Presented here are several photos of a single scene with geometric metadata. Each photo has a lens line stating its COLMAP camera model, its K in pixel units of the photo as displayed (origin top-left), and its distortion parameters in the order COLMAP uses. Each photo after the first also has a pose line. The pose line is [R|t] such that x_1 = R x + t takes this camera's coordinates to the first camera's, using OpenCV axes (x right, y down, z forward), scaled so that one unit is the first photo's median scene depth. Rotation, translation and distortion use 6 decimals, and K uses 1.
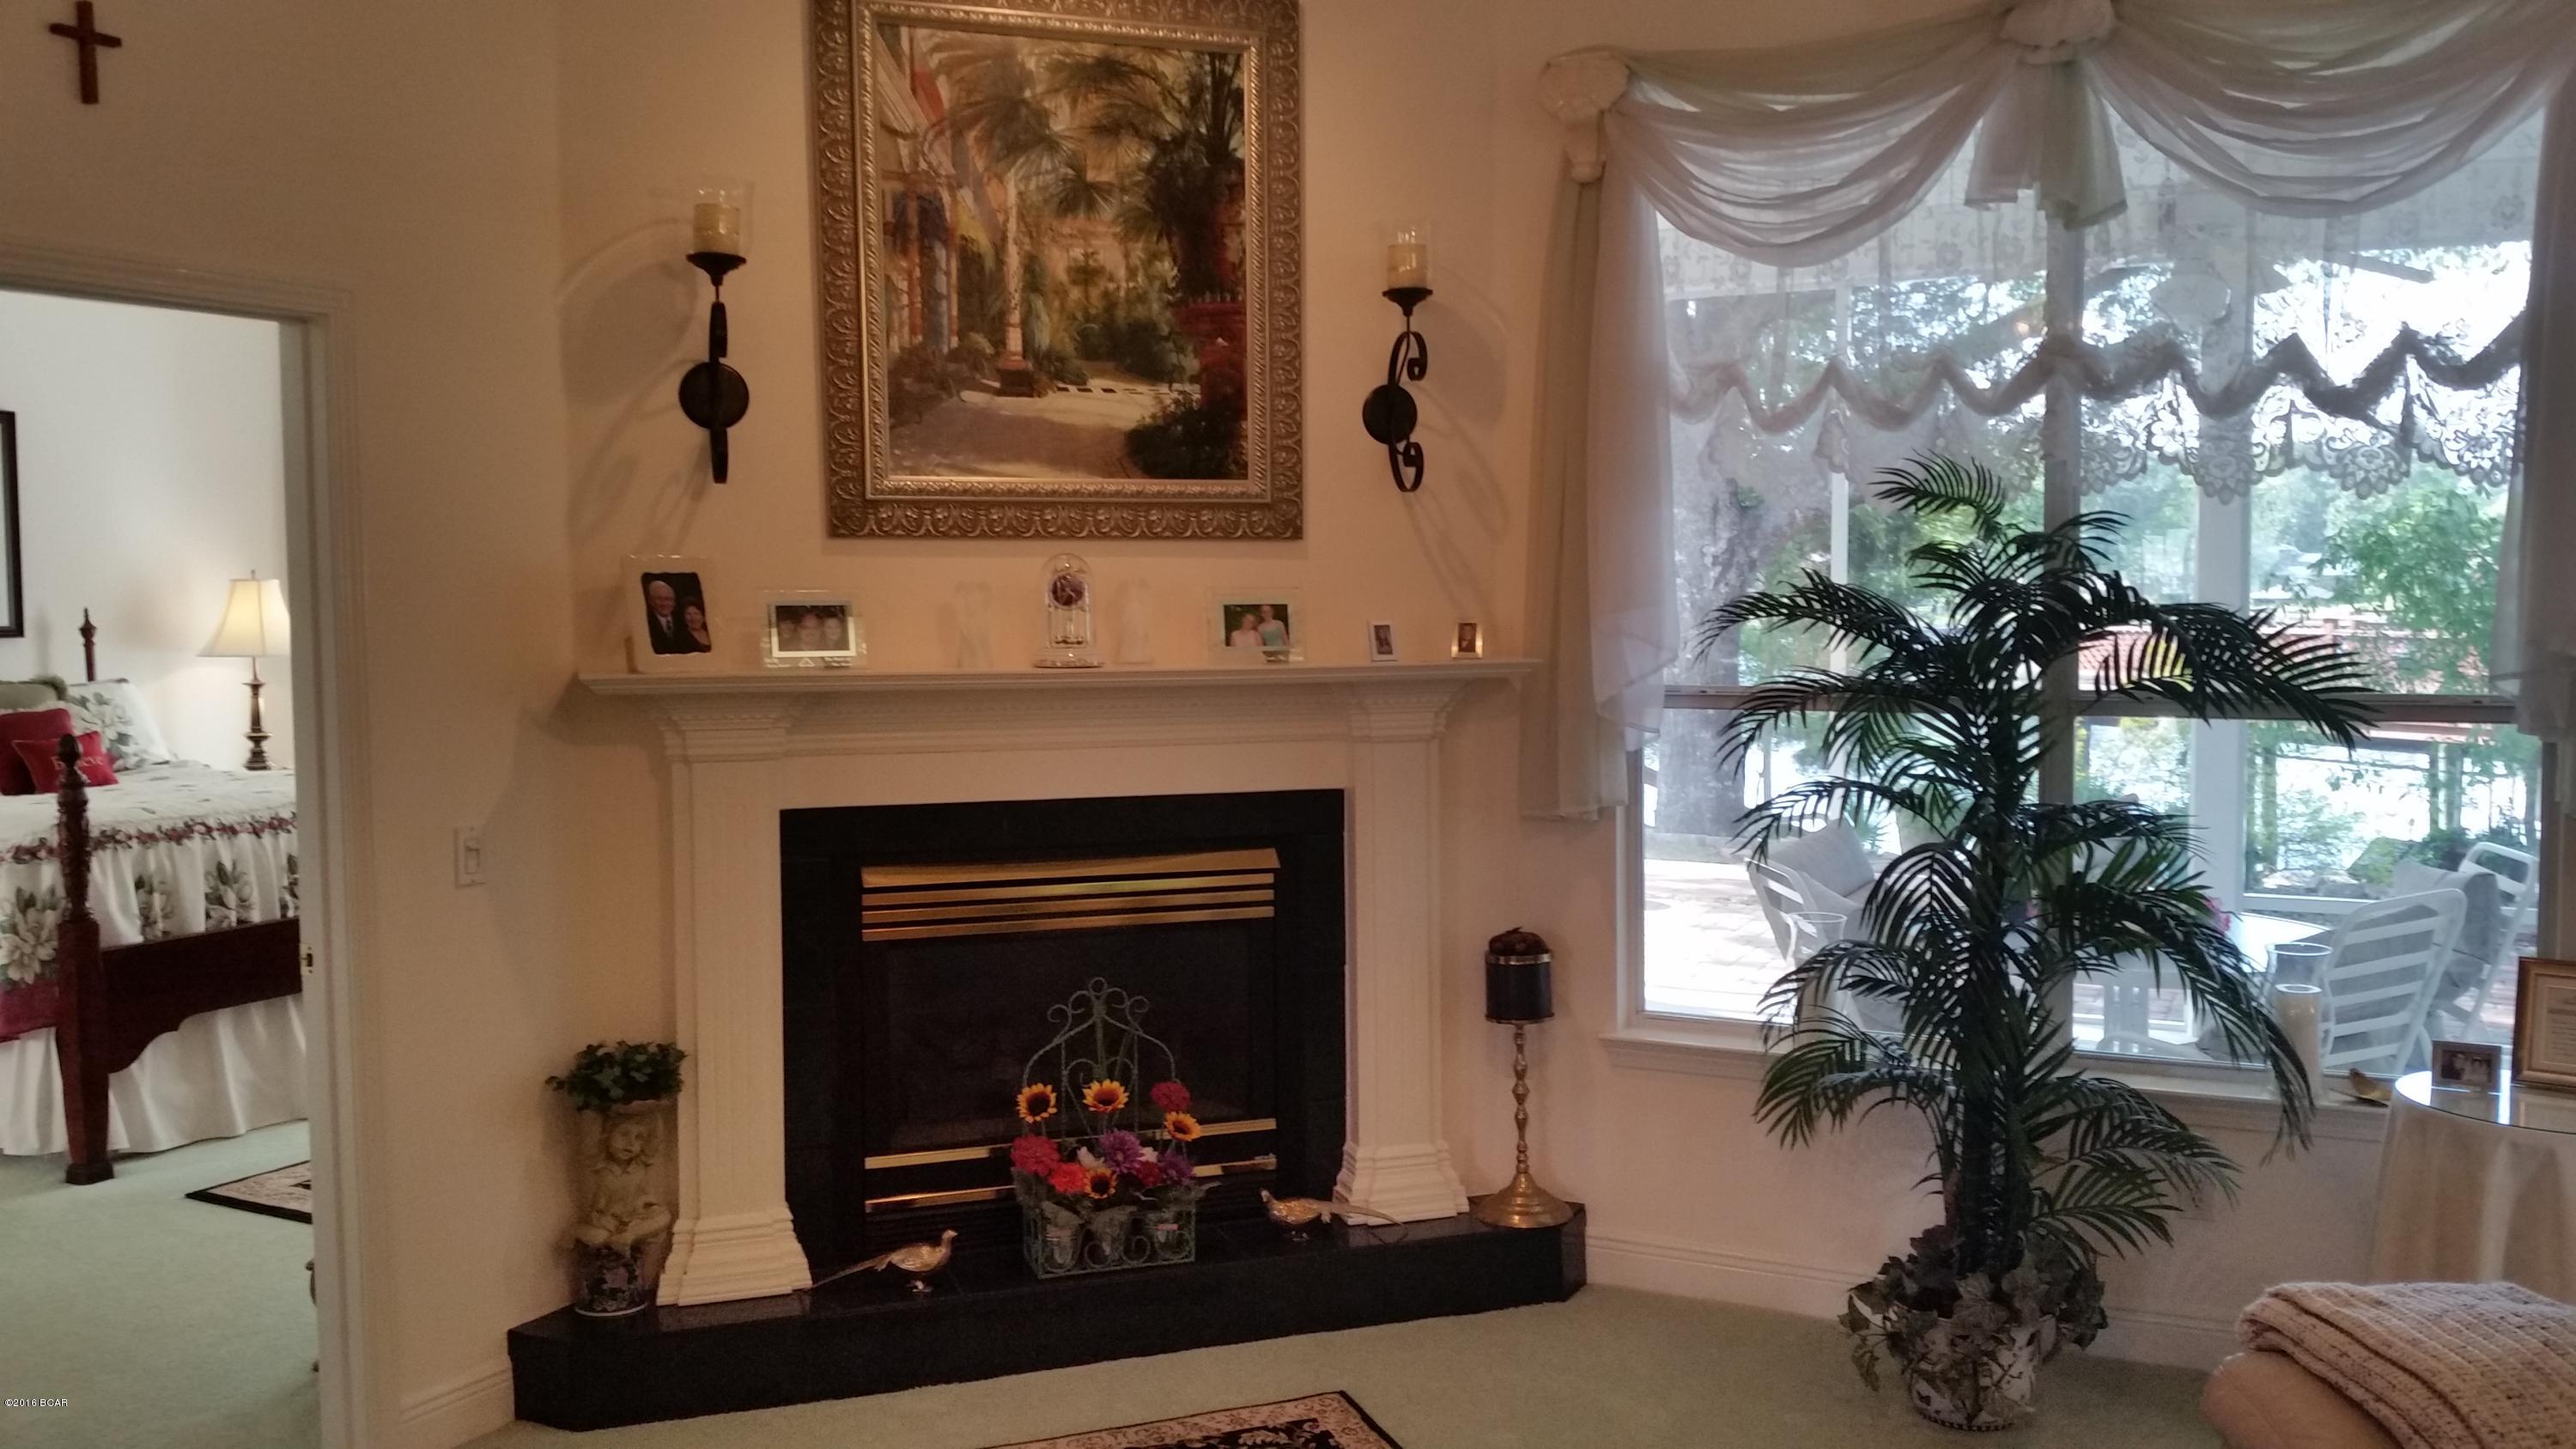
lens RADIAL K [[2160.8, 0, 1288.0], [0, 2160.8, 724.5], [0, 0, 1]] dist [0.156278, -0.373090]
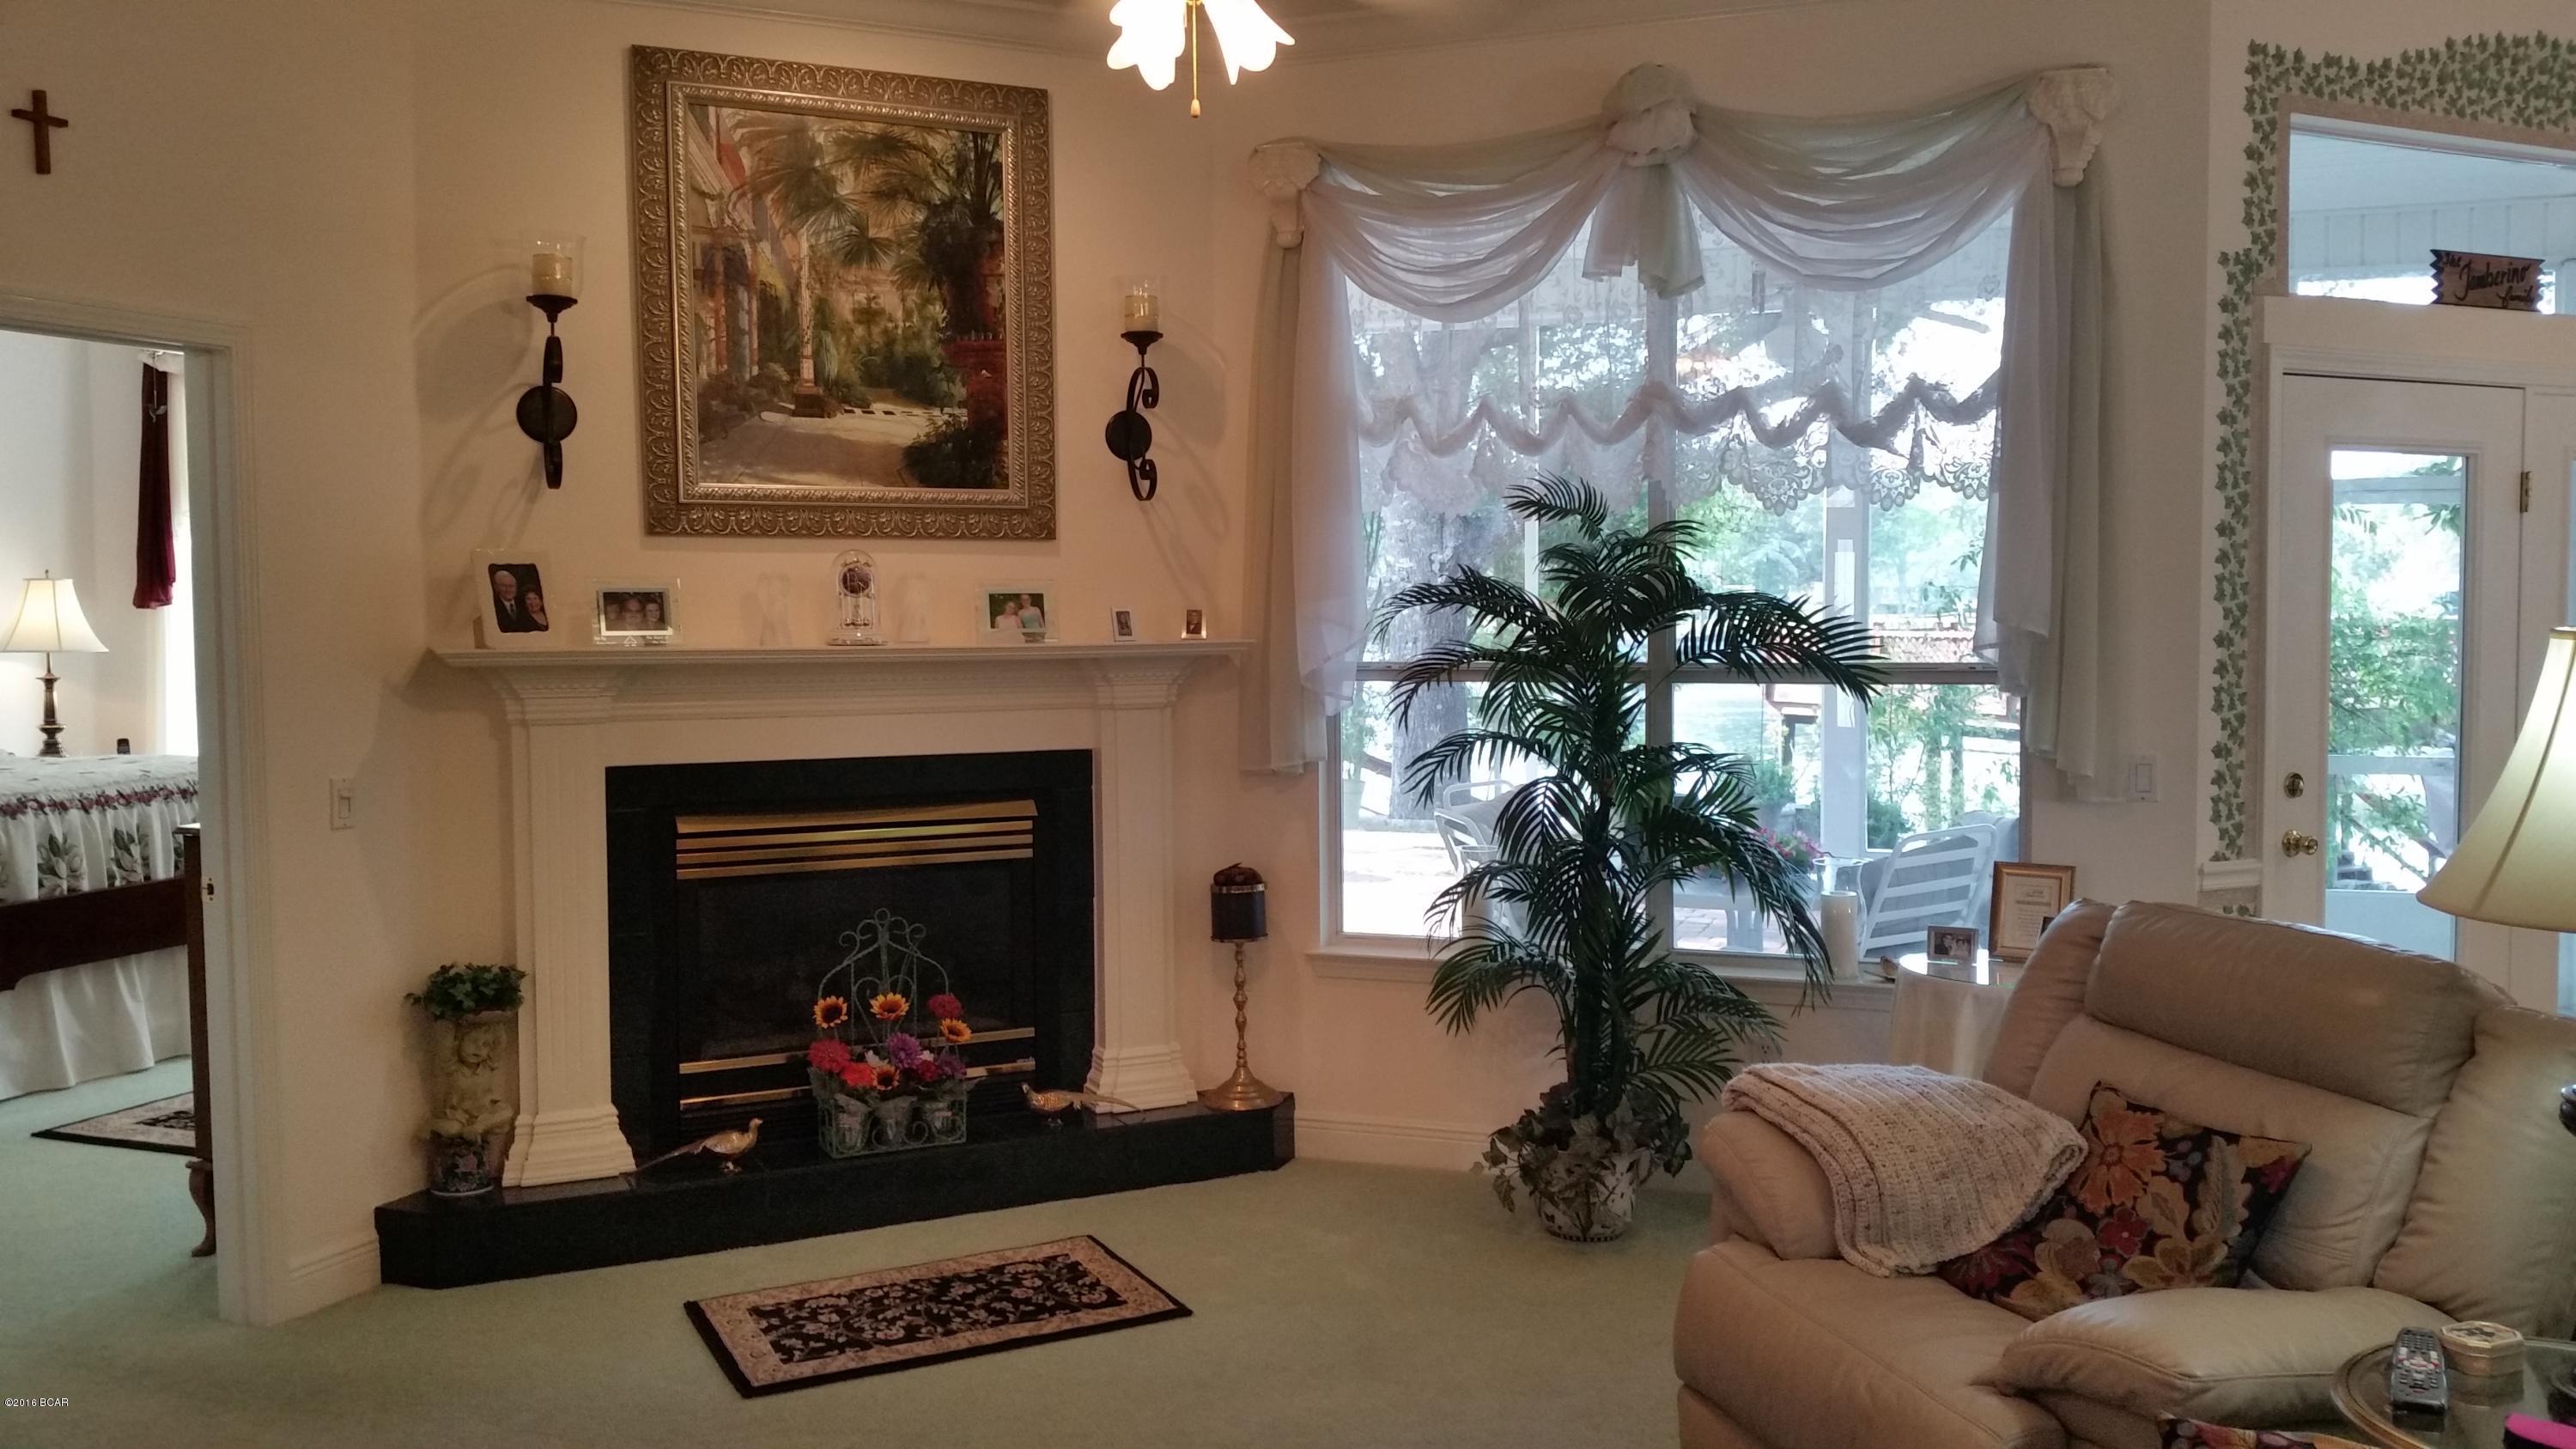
lens RADIAL K [[2165.2, 0, 1306.5], [0, 2165.2, 700.0], [0, 0, 1]] dist [0.163535, -0.381970]
pose [[0.992840, -0.005006, 0.119351, 0.000809], [0.006884, 0.999859, -0.015324, 0.023440], [-0.119257, 0.016036, 0.992734, -0.214902]]
